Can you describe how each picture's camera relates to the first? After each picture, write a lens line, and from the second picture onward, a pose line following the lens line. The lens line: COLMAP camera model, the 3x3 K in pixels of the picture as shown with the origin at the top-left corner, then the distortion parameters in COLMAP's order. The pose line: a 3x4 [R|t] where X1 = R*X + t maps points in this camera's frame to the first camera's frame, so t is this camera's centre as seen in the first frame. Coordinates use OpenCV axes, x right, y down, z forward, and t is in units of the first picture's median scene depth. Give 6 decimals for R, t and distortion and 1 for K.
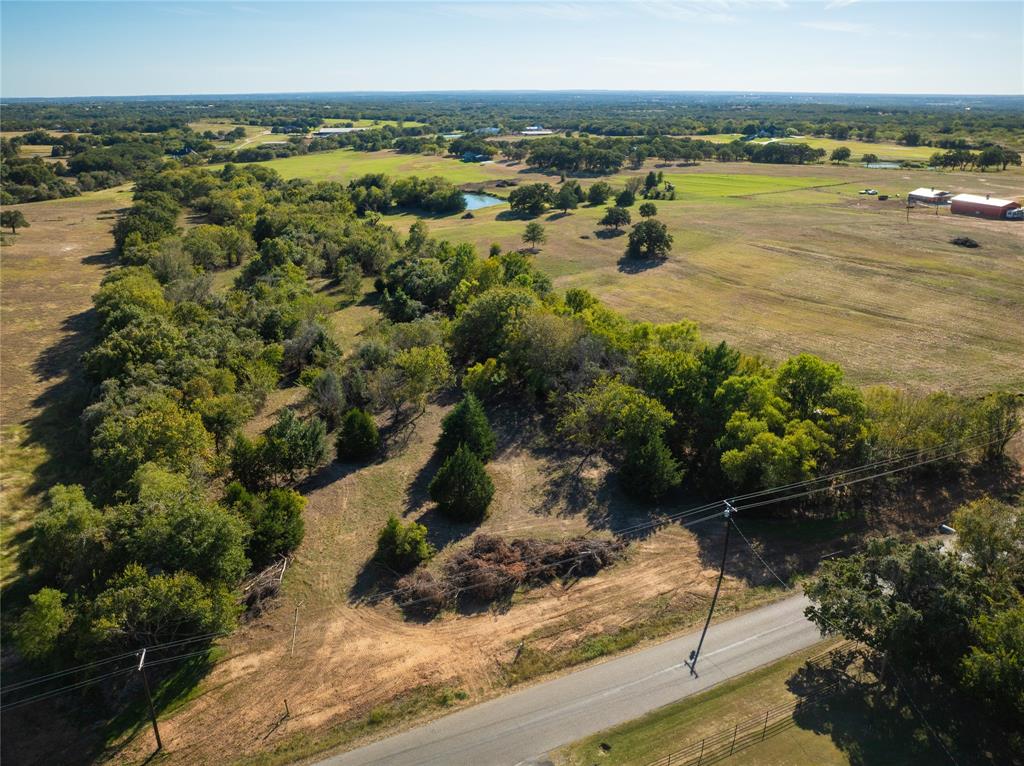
lens RADIAL K [[729.7, 0, 512.0], [0, 729.7, 380.6], [0, 0, 1]] dist [-0.044001, 0.020227]
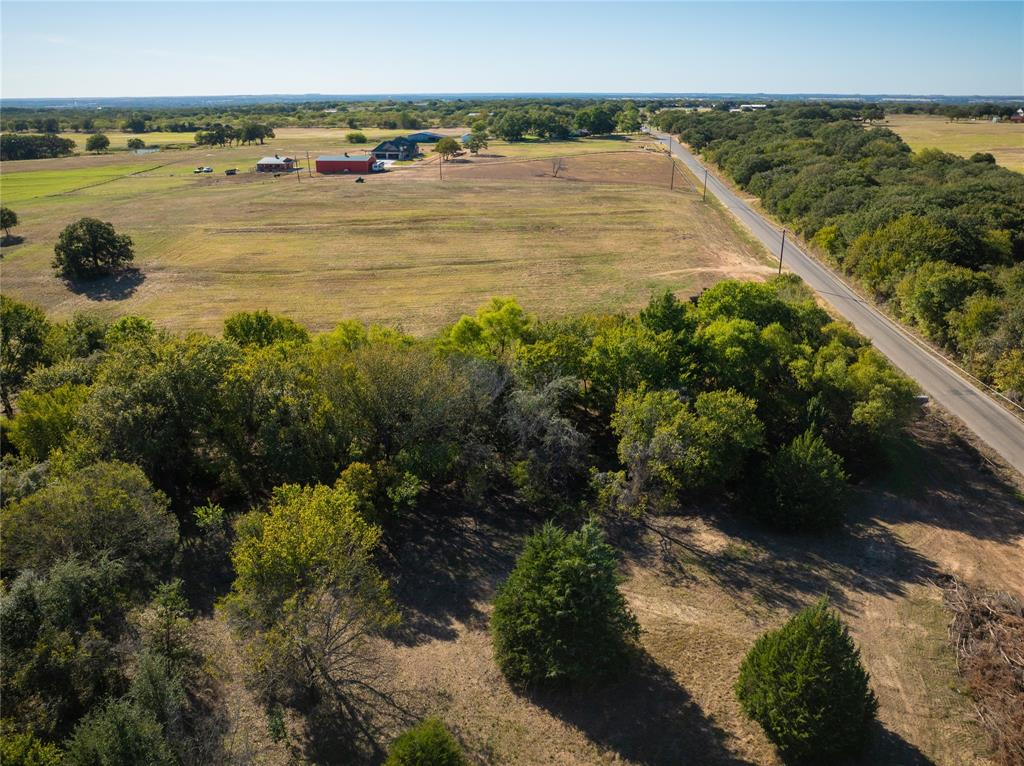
lens RADIAL K [[729.7, 0, 511.6], [0, 729.7, 380.2], [0, 0, 1]] dist [-0.044001, 0.020227]
pose [[0.496020, -0.324221, 0.805509, -0.114434], [0.328788, 0.928728, 0.171354, -0.042764], [-0.803656, 0.179847, 0.567267, 0.211115]]
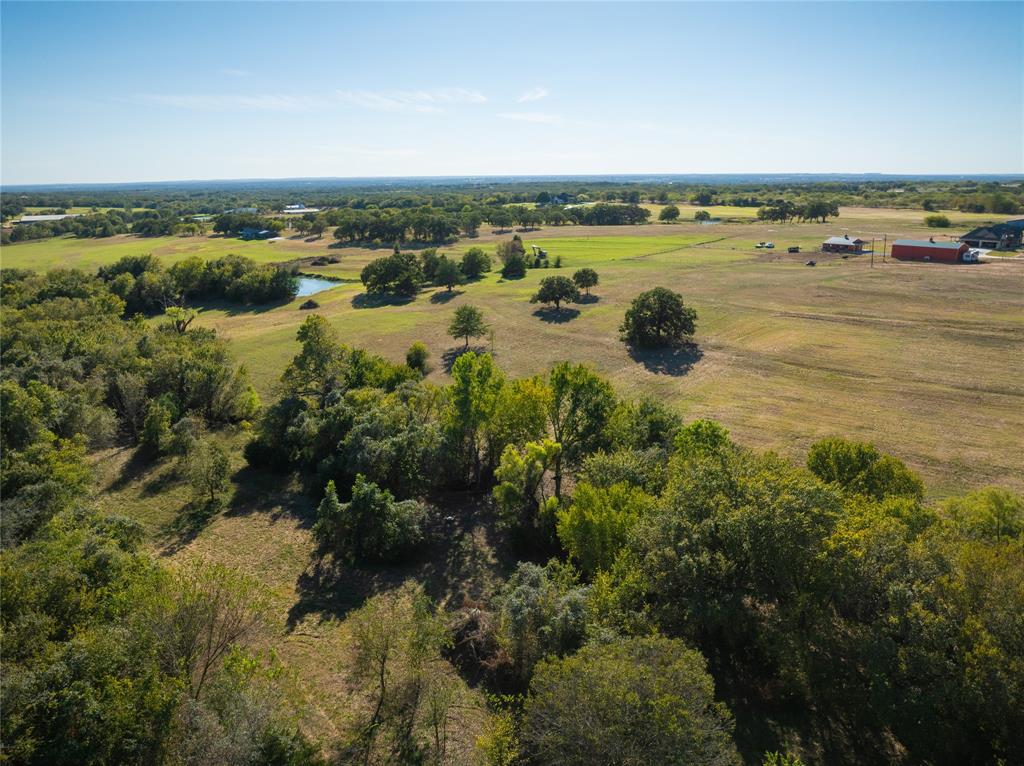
lens RADIAL K [[729.7, 0, 514.5], [0, 729.7, 376.1], [0, 0, 1]] dist [-0.044001, 0.020227]
pose [[0.937404, -0.102829, 0.332715, -0.095741], [0.139884, 0.986129, -0.089339, -0.062421], [-0.318914, 0.130288, 0.938786, 0.264455]]
